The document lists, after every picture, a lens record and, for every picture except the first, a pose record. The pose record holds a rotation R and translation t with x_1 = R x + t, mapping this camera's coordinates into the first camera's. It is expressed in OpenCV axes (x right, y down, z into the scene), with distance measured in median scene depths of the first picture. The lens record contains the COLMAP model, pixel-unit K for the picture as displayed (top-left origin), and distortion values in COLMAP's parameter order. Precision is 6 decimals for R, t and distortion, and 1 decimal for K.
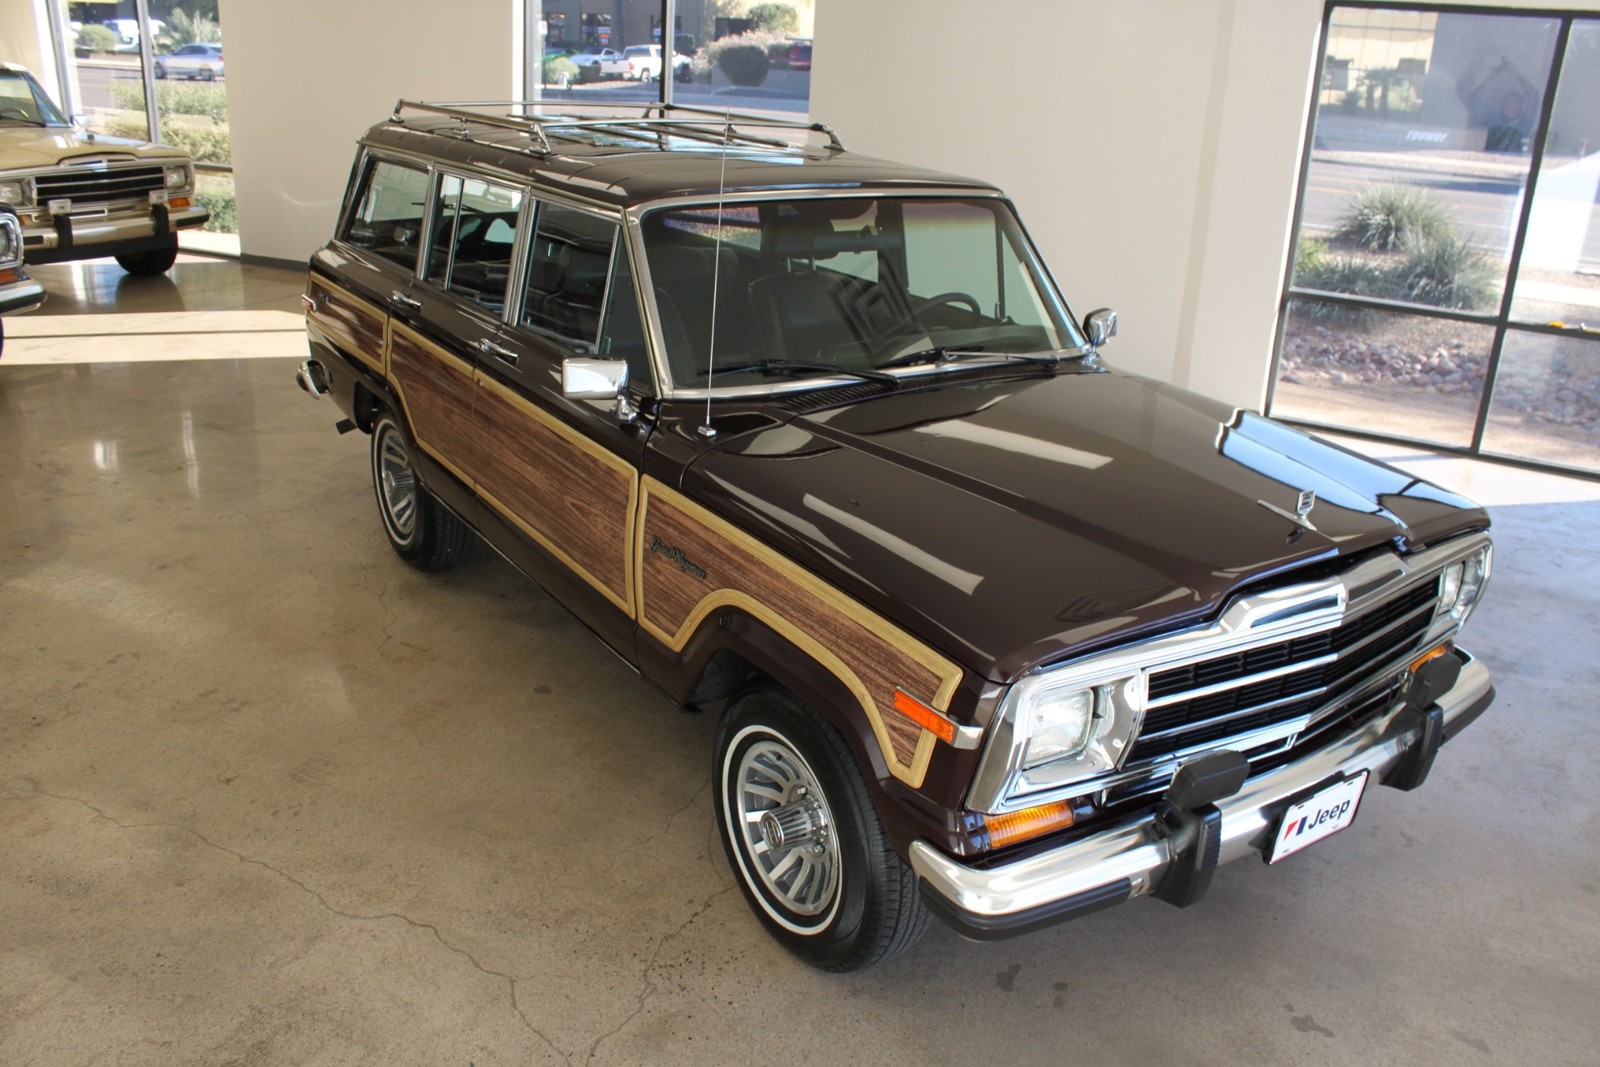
lens RADIAL K [[1338.9, 0, 800.0], [0, 1338.9, 533.5], [0, 0, 1]] dist [-0.163635, 0.150862]
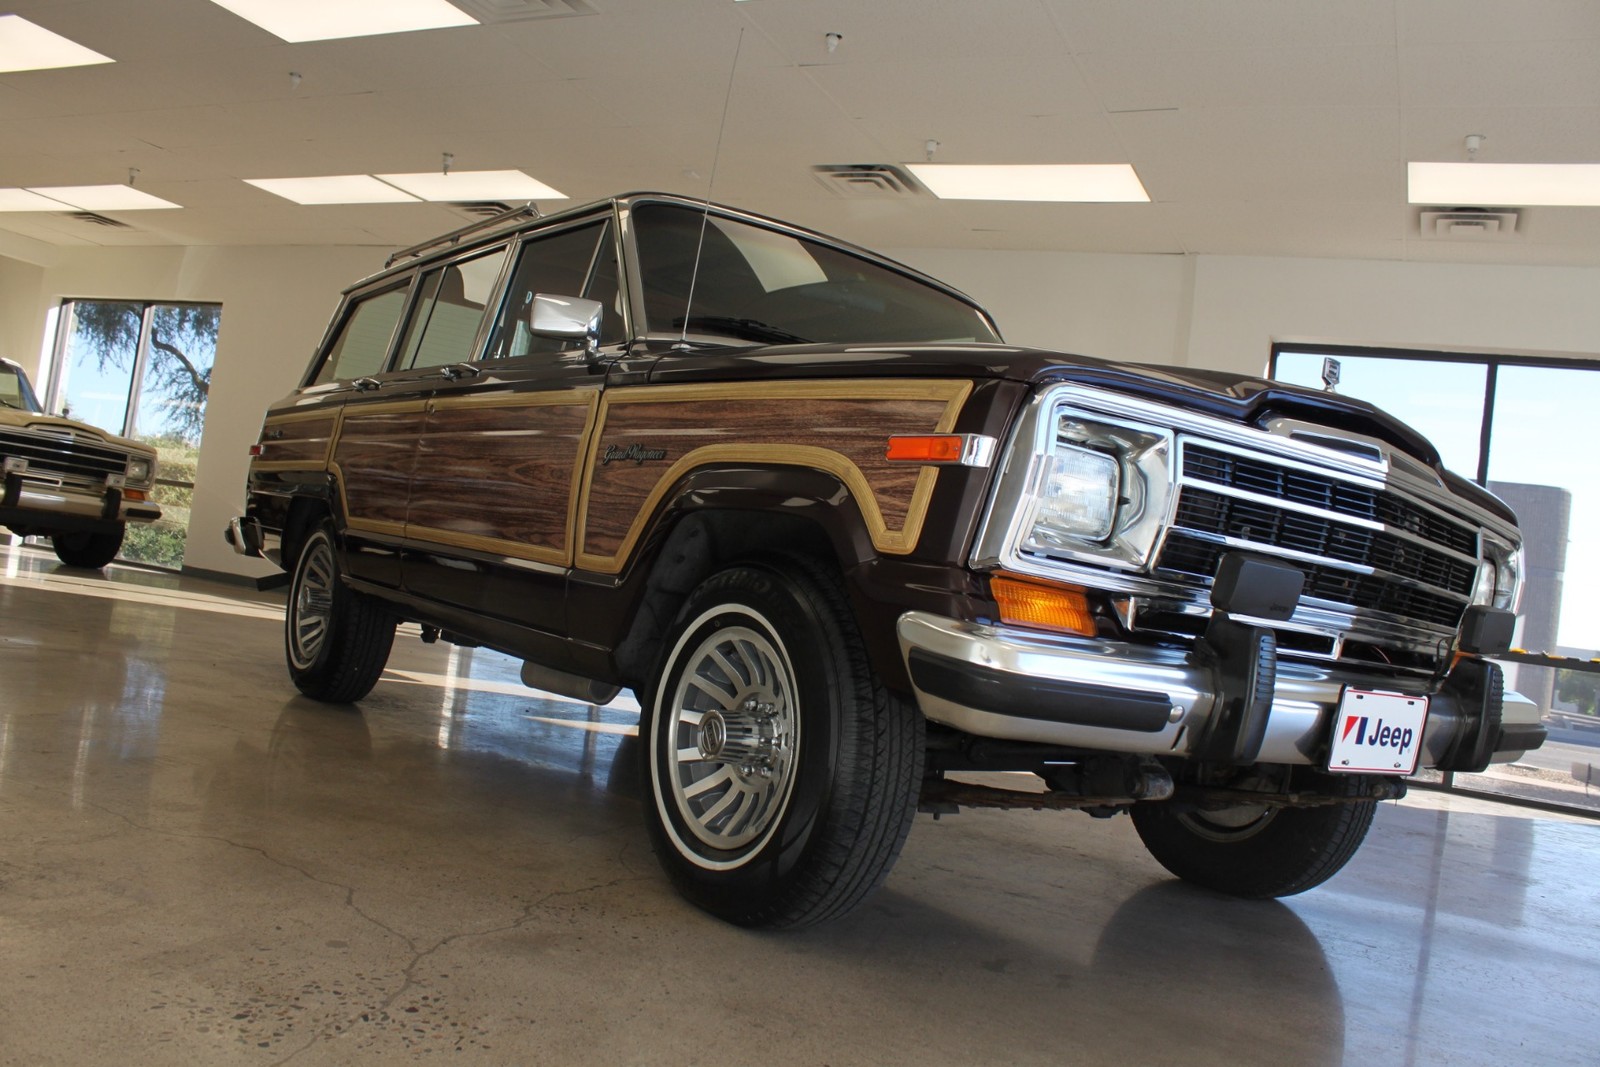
lens RADIAL K [[1338.9, 0, 800.0], [0, 1338.9, 533.5], [0, 0, 1]] dist [-0.163635, 0.150862]
pose [[0.994767, 0.096366, 0.033953, -0.006489], [-0.075101, 0.914959, -0.396498, 0.410149], [-0.069274, 0.391873, 0.917408, 0.196701]]
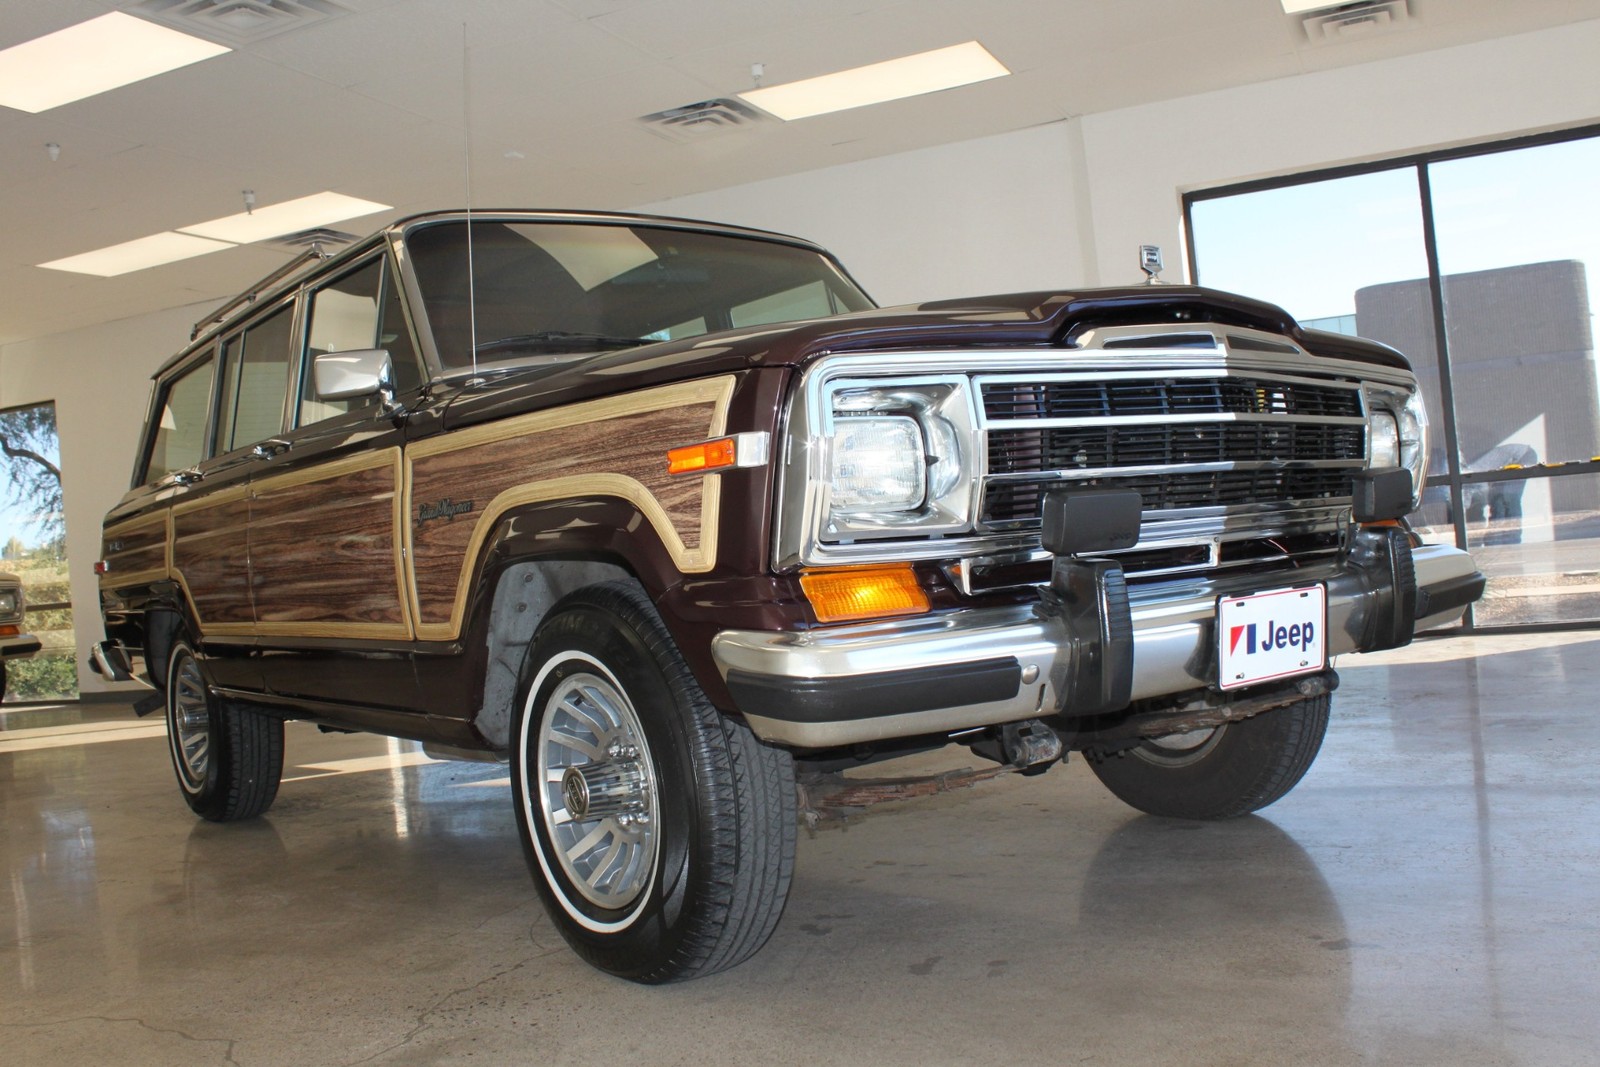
lens RADIAL K [[1480.7, 0, 796.0], [0, 1480.7, 538.5], [0, 0, 1]] dist [-0.155924, 0.172425]
pose [[0.990599, -0.128421, 0.047138, 0.078745], [0.136758, 0.921232, -0.364182, 0.394229], [0.003344, 0.367205, 0.930134, 0.161978]]
